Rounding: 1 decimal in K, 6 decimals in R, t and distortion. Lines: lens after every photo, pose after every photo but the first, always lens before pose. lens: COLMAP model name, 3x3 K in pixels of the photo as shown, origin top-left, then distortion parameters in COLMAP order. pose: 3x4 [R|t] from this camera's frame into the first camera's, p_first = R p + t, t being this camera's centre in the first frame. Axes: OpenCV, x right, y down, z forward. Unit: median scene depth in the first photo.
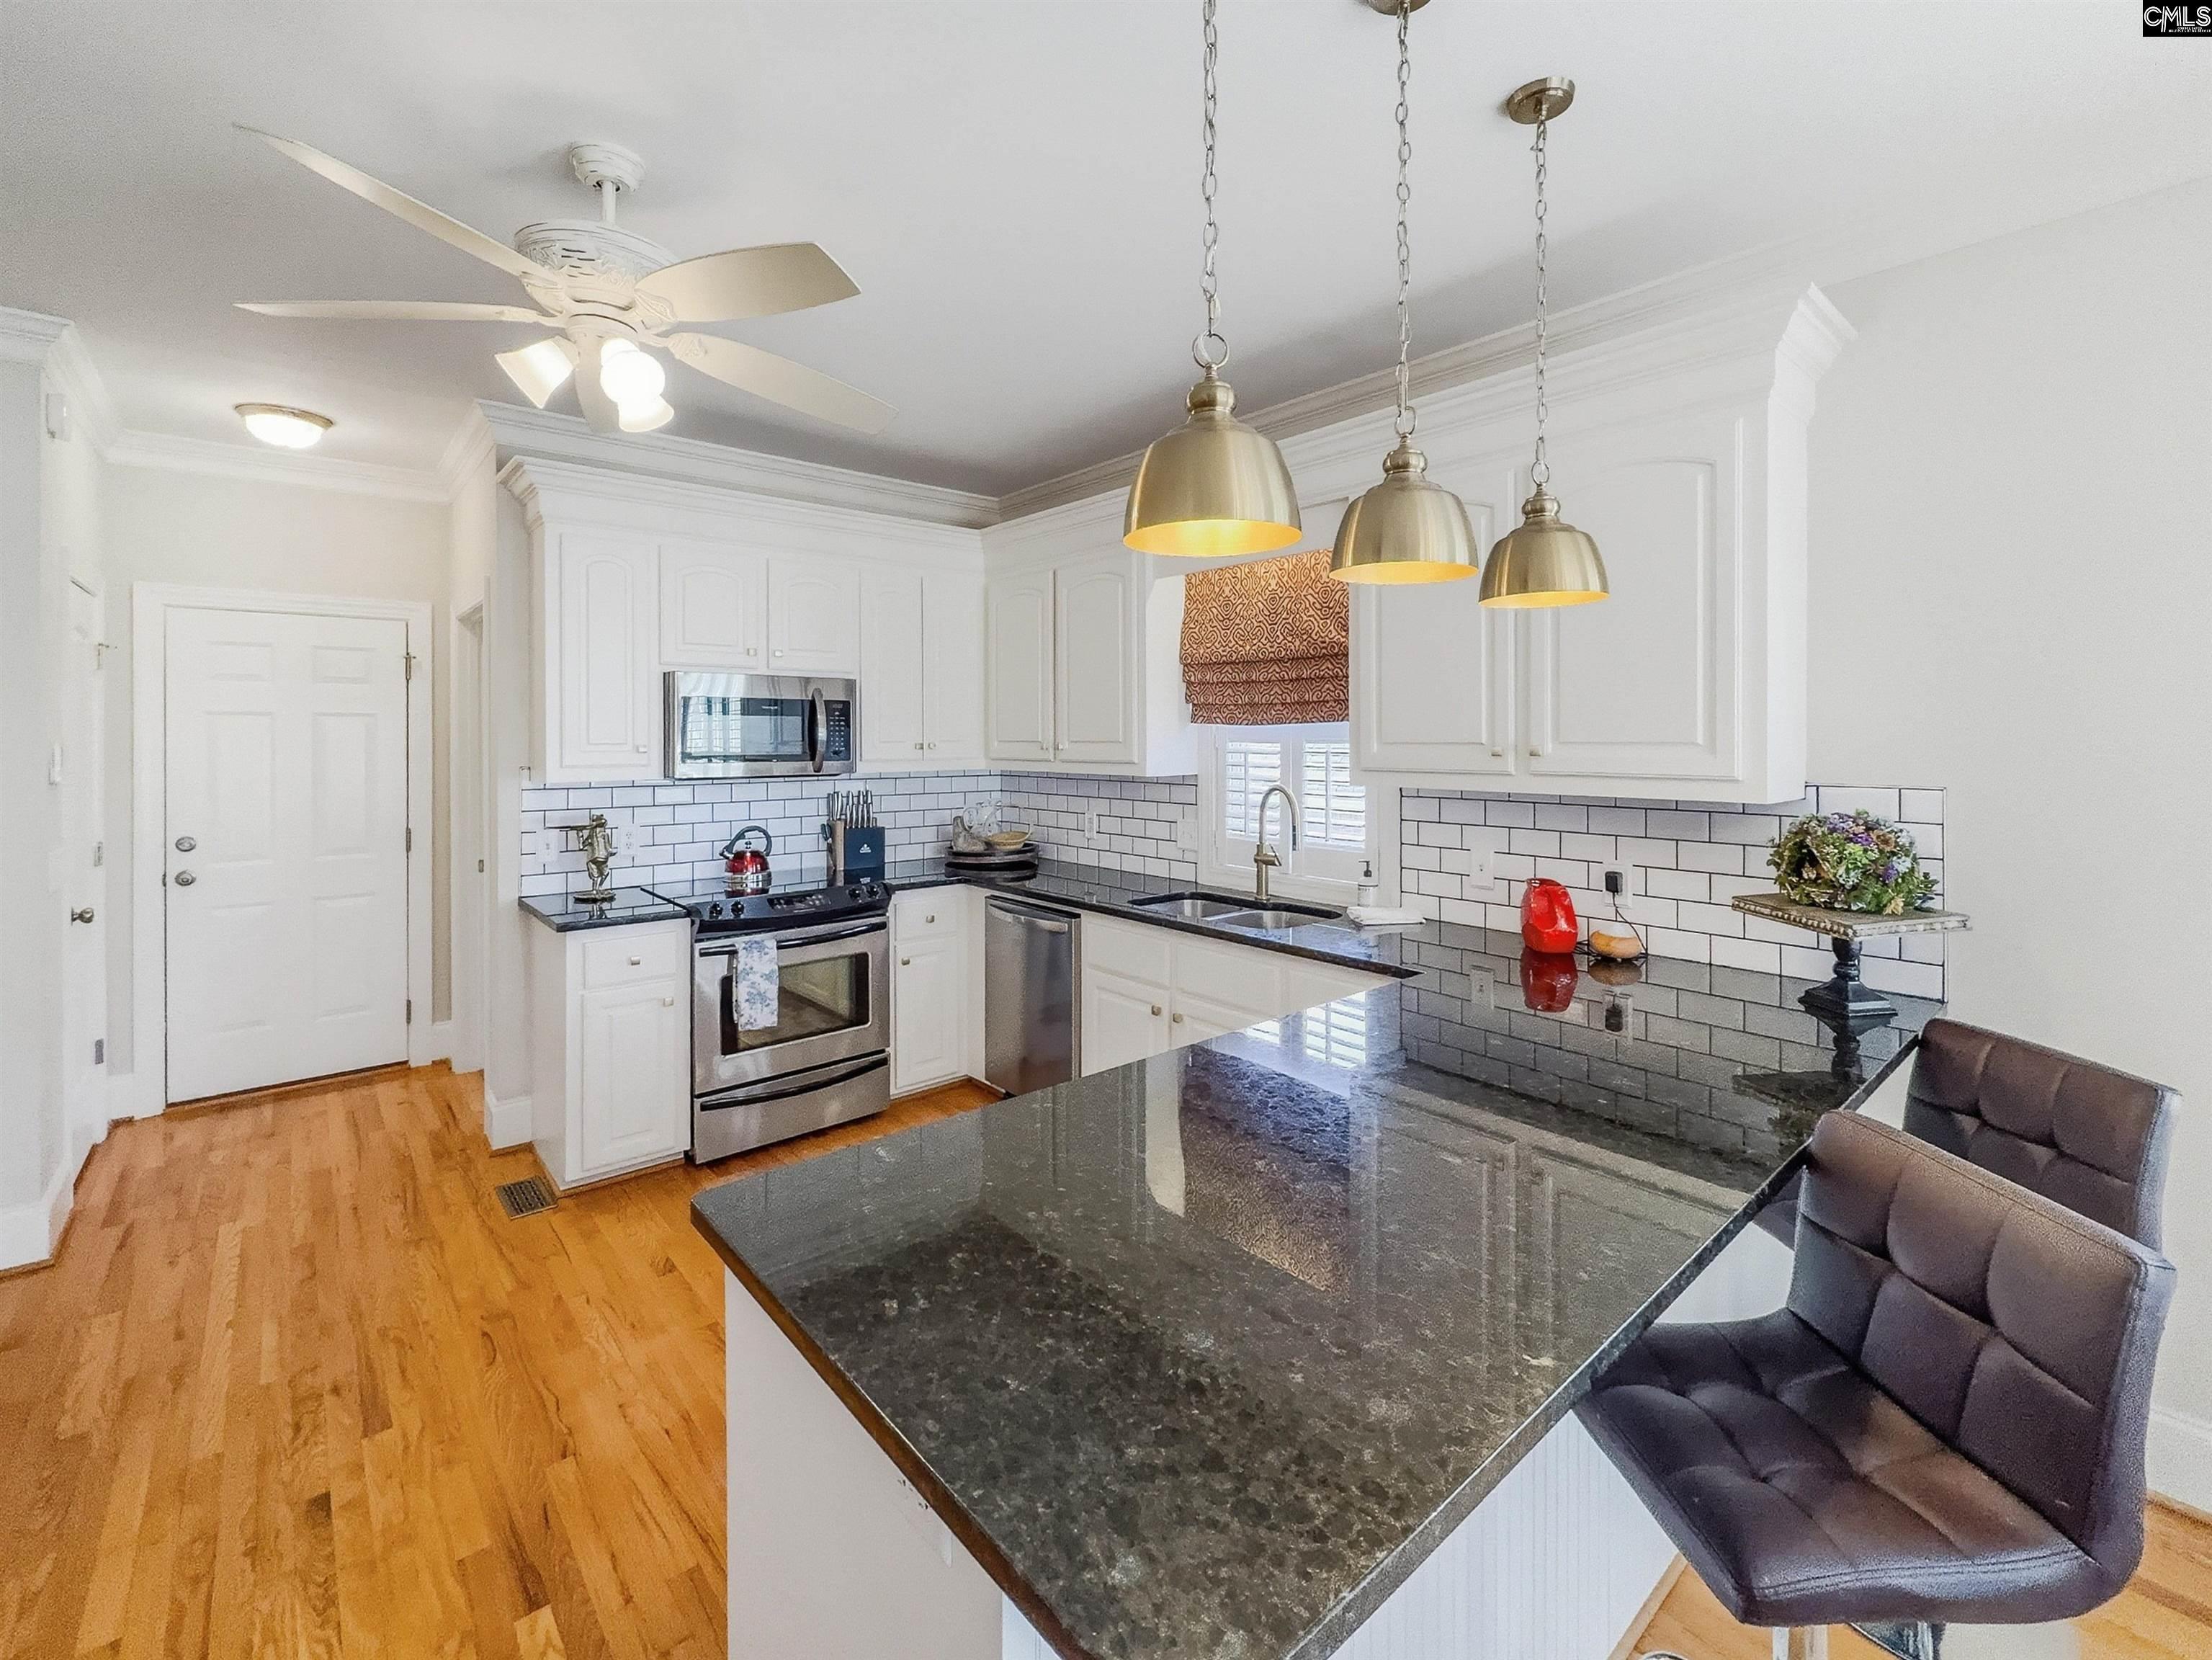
lens RADIAL K [[958.2, 0, 1106.0], [0, 958.2, 830.0], [0, 0, 1]] dist [-0.000083, -0.000016]
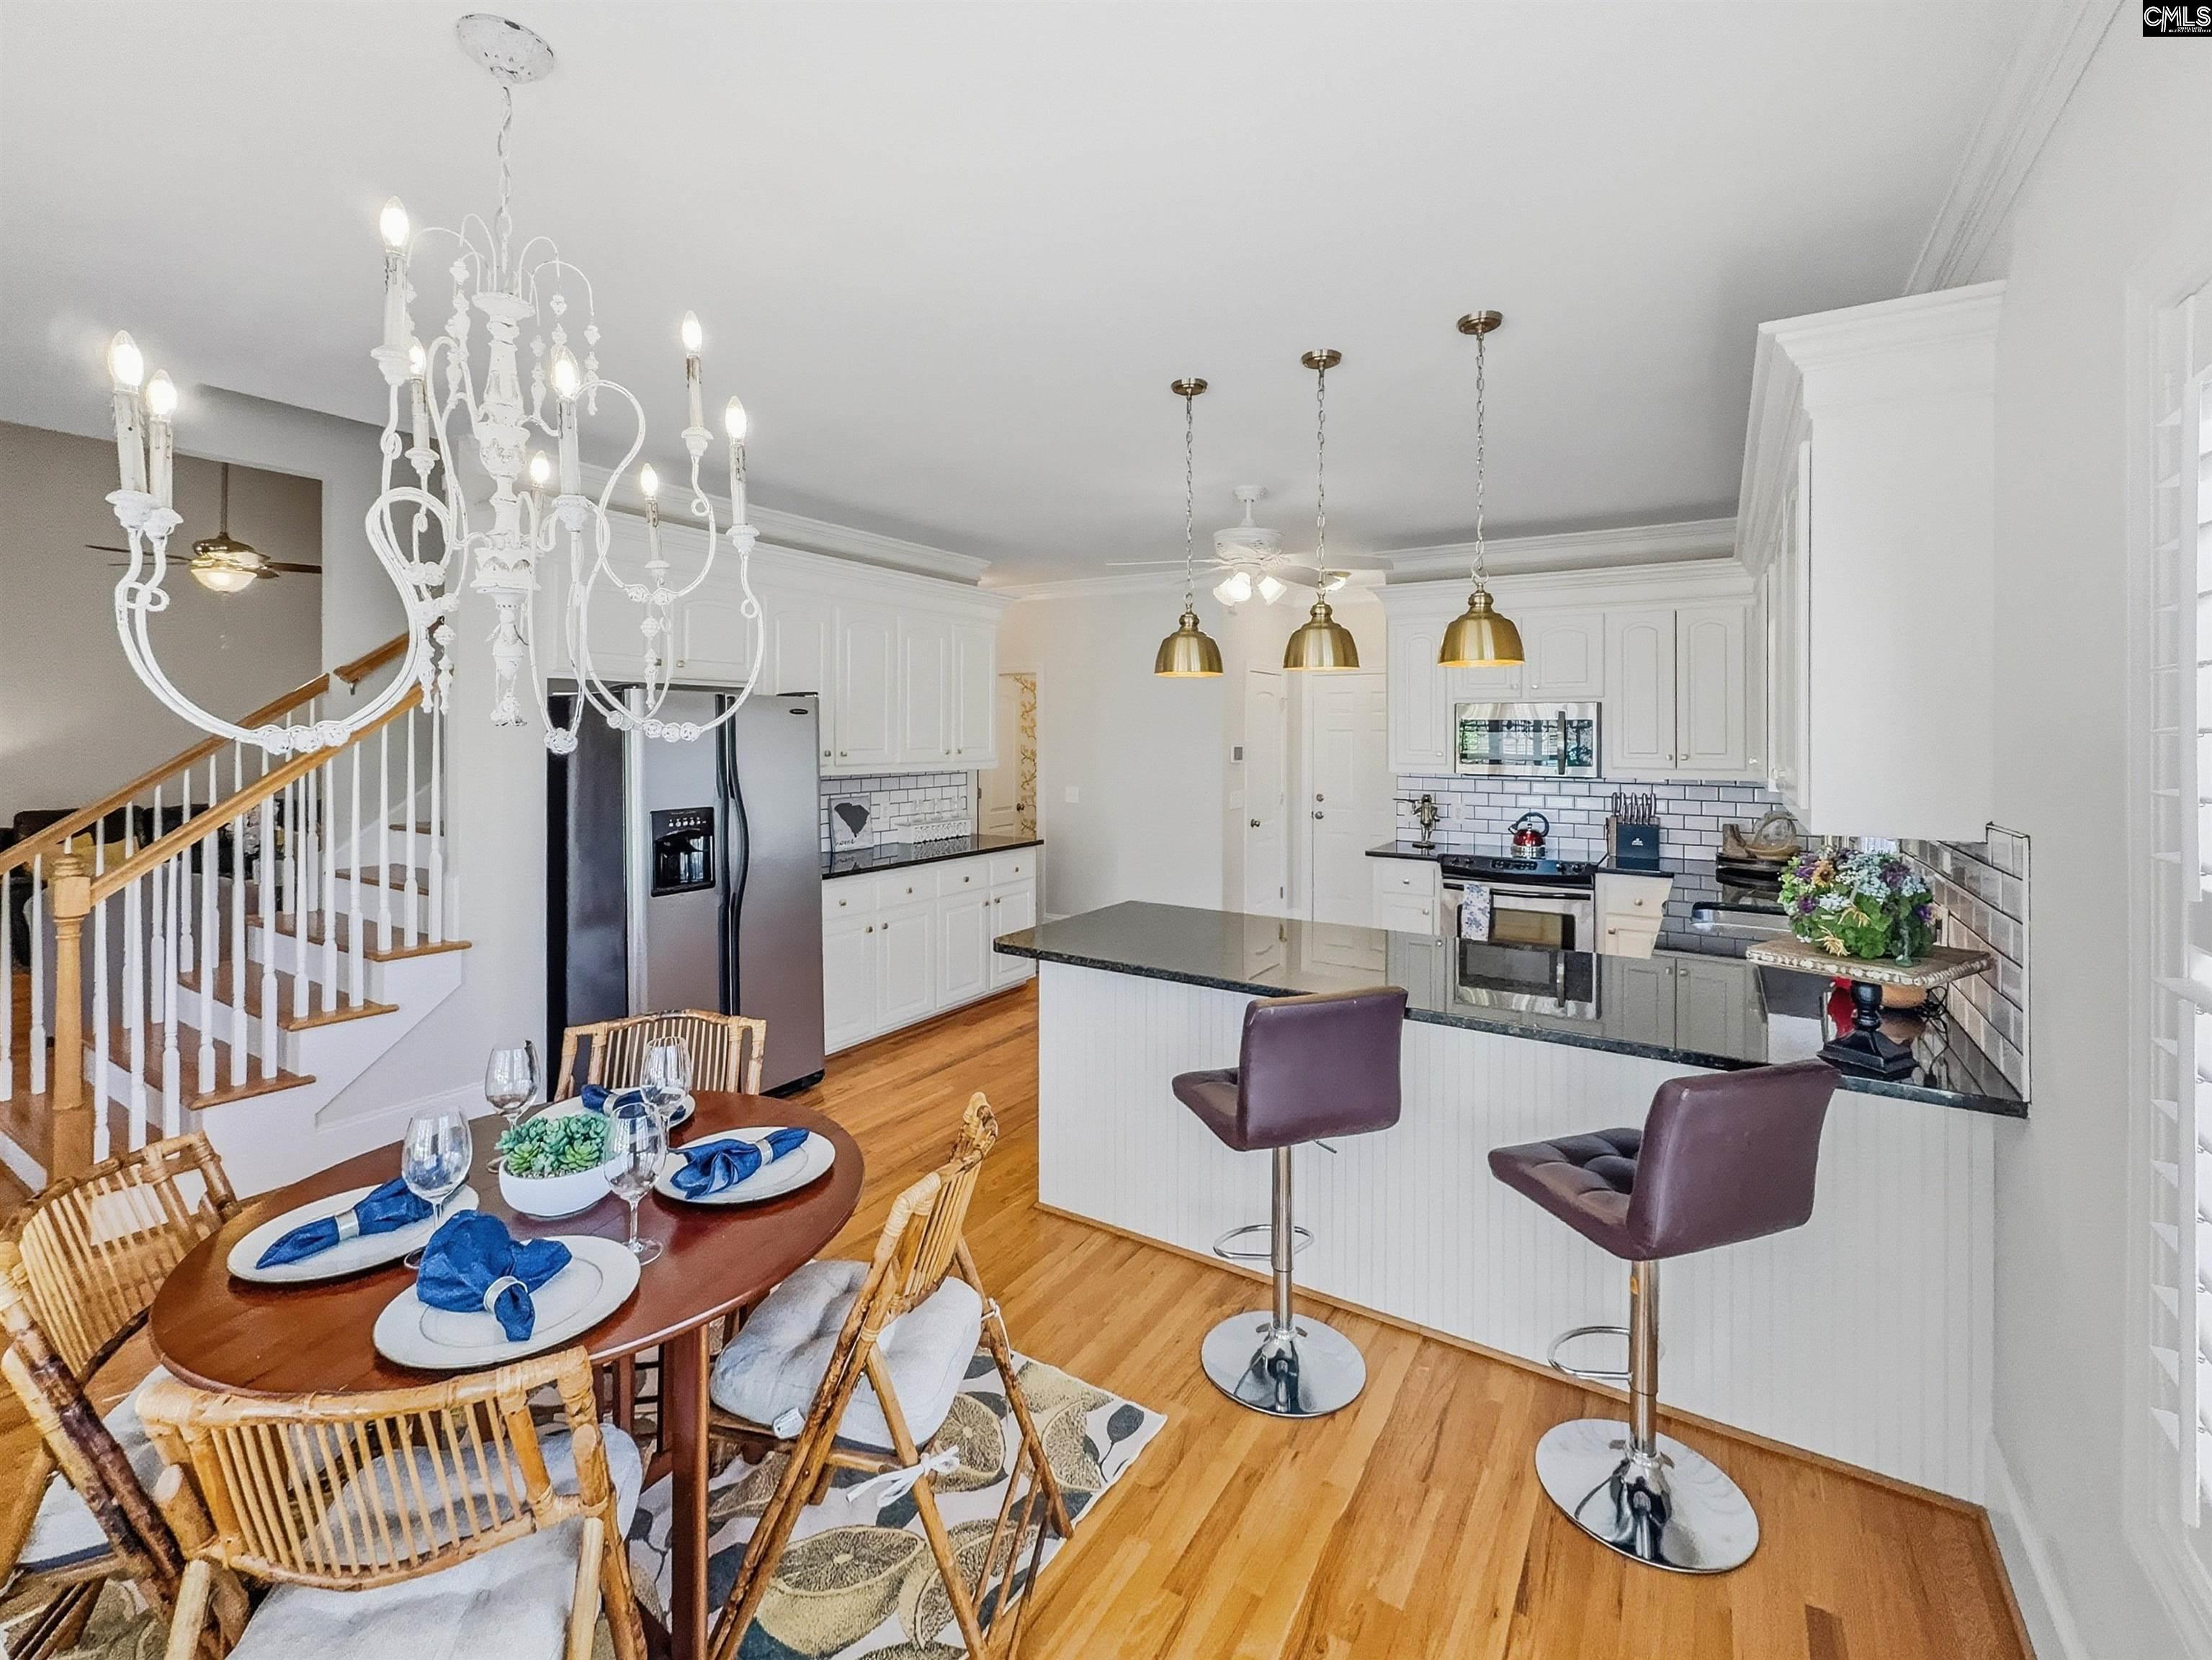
lens RADIAL K [[958.2, 0, 1106.0], [0, 958.2, 830.0], [0, 0, 1]] dist [-0.000083, -0.000016]
pose [[0.292080, 0.098166, -0.951343, 0.764405], [-0.104379, 0.992048, 0.070319, -0.011519], [0.950681, 0.078762, 0.300004, 0.008034]]
